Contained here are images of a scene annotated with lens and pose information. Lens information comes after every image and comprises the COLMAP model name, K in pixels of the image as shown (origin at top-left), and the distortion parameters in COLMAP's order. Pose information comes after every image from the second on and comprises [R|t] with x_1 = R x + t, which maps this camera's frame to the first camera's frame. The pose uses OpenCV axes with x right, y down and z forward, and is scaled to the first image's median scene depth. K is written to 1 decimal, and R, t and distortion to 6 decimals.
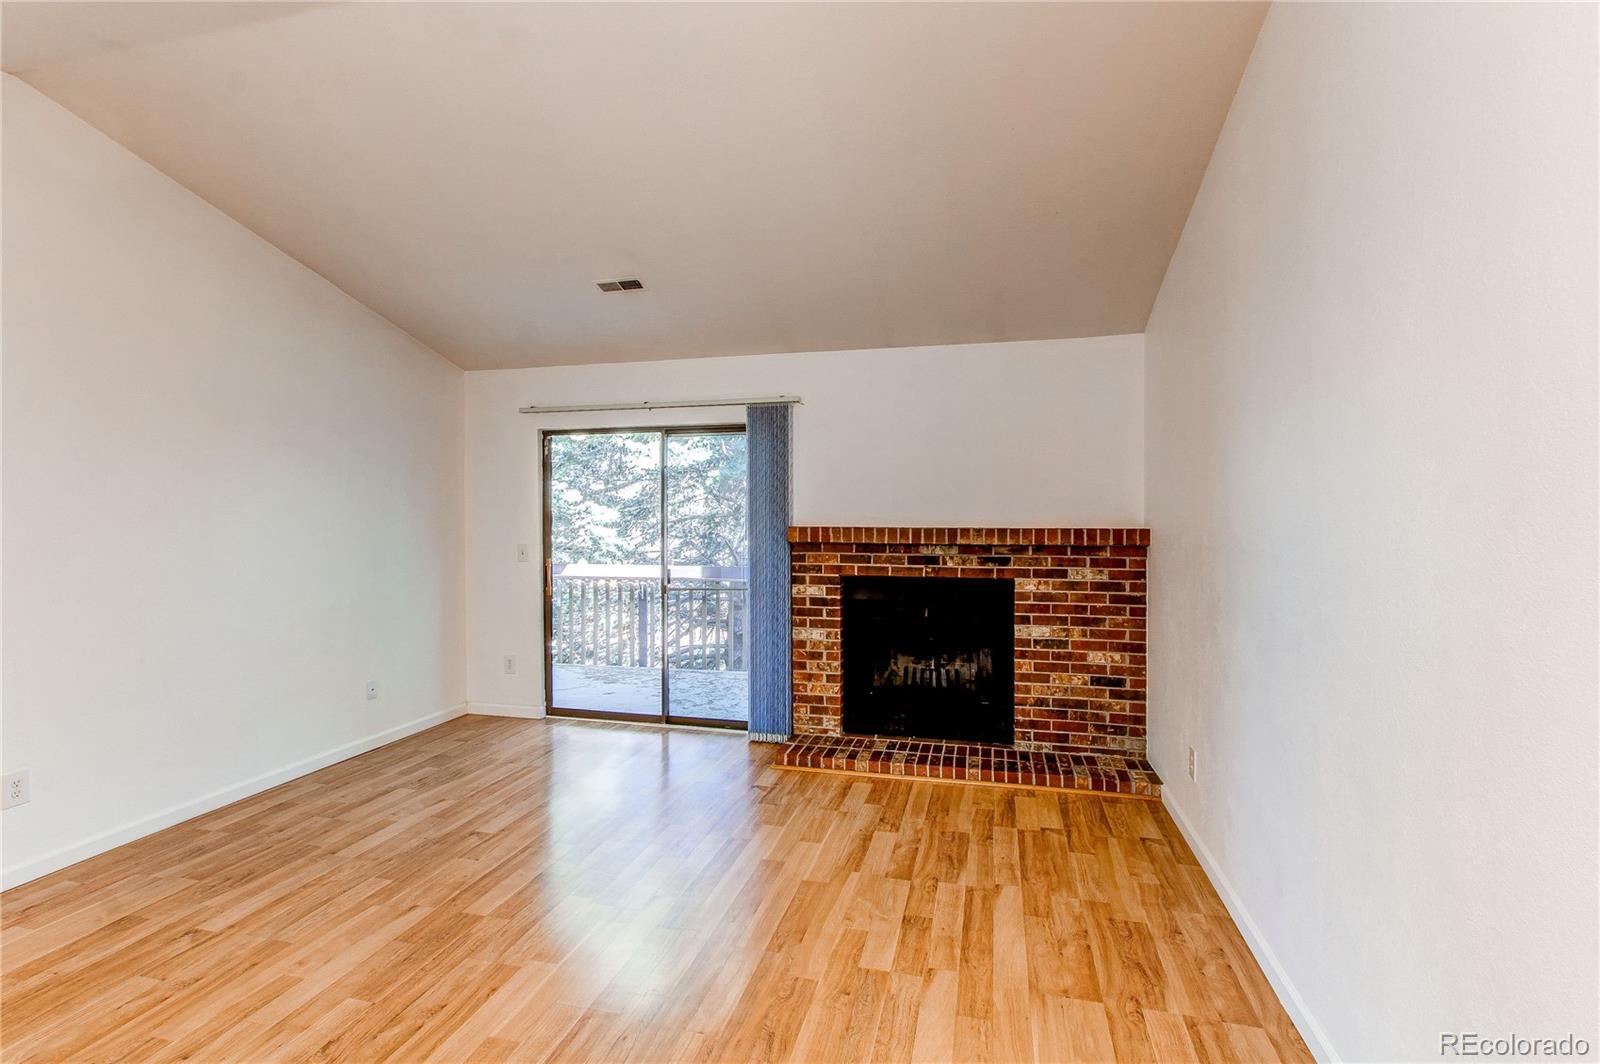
lens RADIAL K [[760.4, 0, 807.8], [0, 760.4, 530.7], [0, 0, 1]] dist [-0.003013, 0.003037]
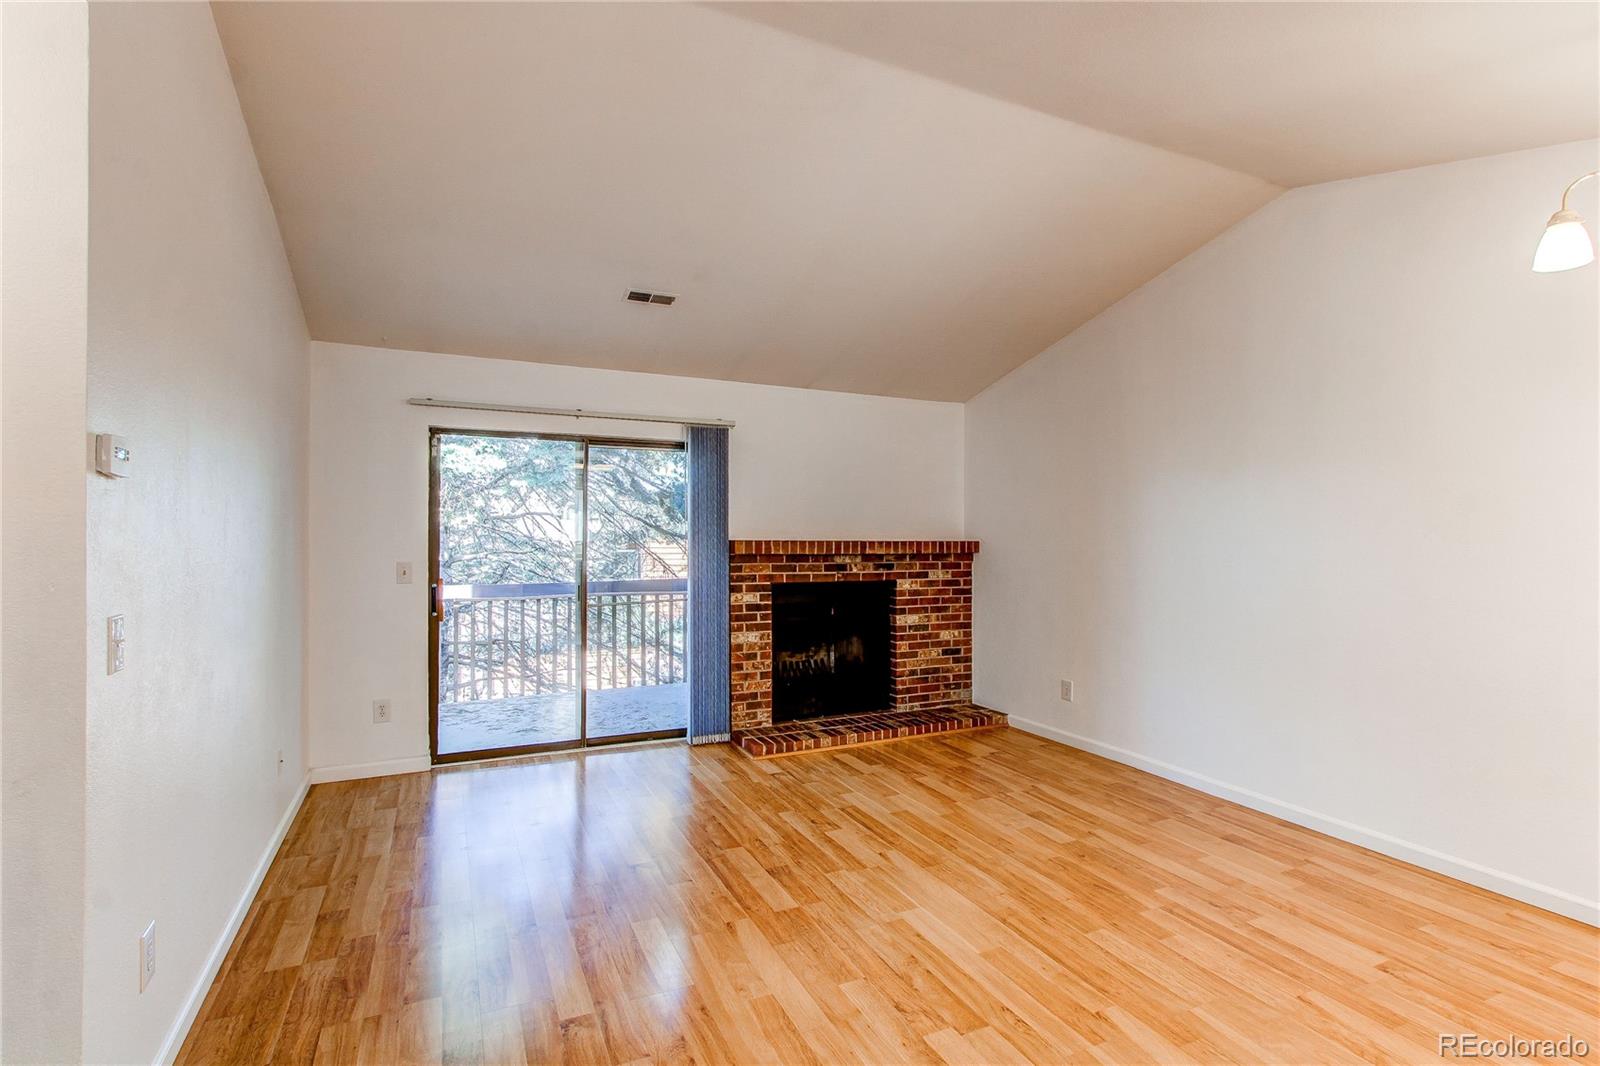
lens RADIAL K [[760.4, 0, 793.0], [0, 760.4, 532.6], [0, 0, 1]] dist [-0.003013, 0.003037]
pose [[0.769966, 0.004032, 0.638073, -0.677541], [0.006532, 0.999878, -0.014200, -0.000127], [-0.638052, 0.015101, 0.769845, 0.109706]]
